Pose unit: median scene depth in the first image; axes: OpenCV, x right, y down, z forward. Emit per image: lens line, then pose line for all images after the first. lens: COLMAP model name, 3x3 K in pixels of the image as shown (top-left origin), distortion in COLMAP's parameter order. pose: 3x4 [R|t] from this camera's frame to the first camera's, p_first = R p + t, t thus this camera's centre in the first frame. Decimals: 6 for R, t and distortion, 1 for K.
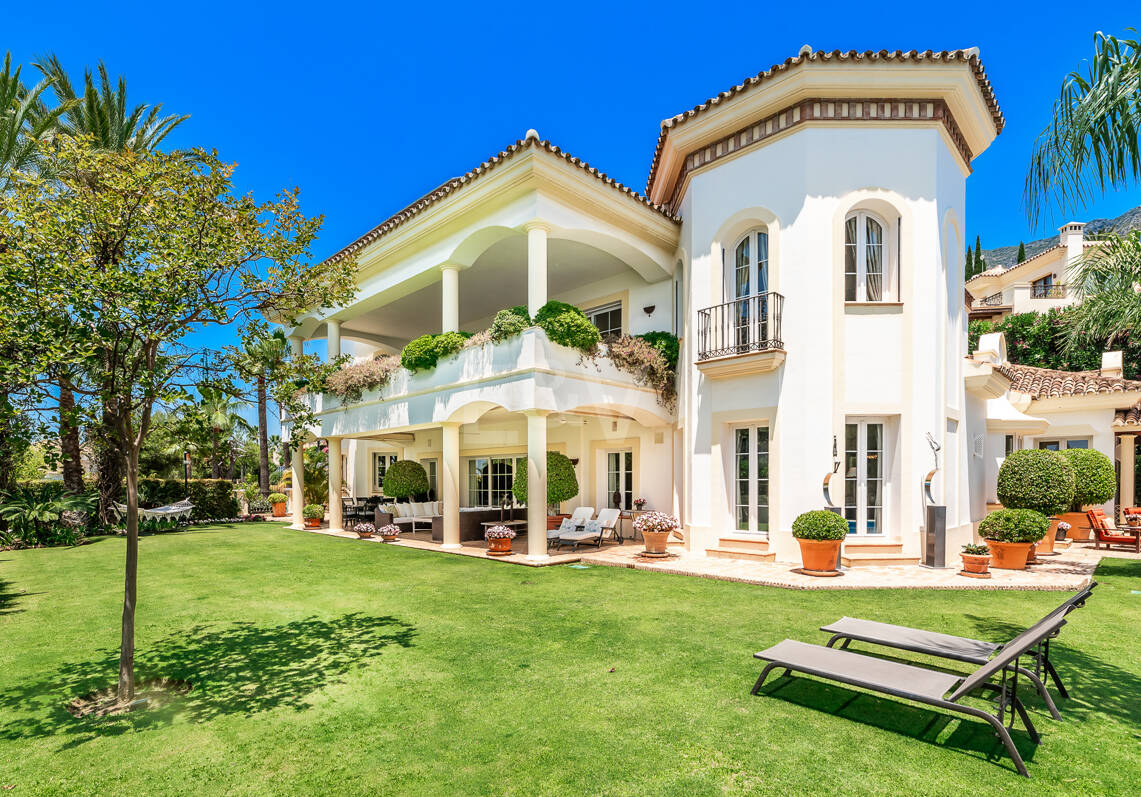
lens RADIAL K [[578.5, 0, 569.4], [0, 578.5, 489.6], [0, 0, 1]] dist [-0.002057, -0.000164]
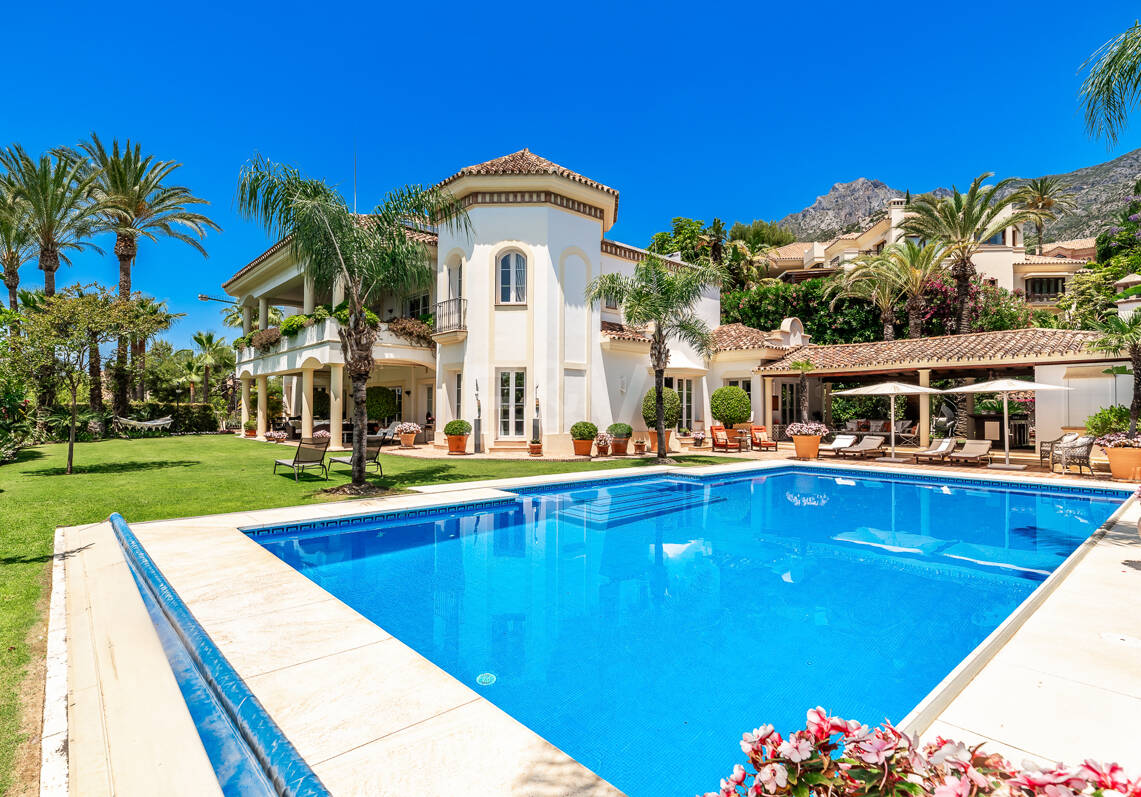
lens RADIAL K [[578.0, 0, 570.5], [0, 578.0, 398.5], [0, 0, 1]] dist [-0.000558, 0.000074]
pose [[0.997833, 0.007713, -0.065343, 0.720376], [-0.010123, 0.999278, -0.036627, 0.024464], [0.065013, 0.037210, 0.997190, -0.648357]]
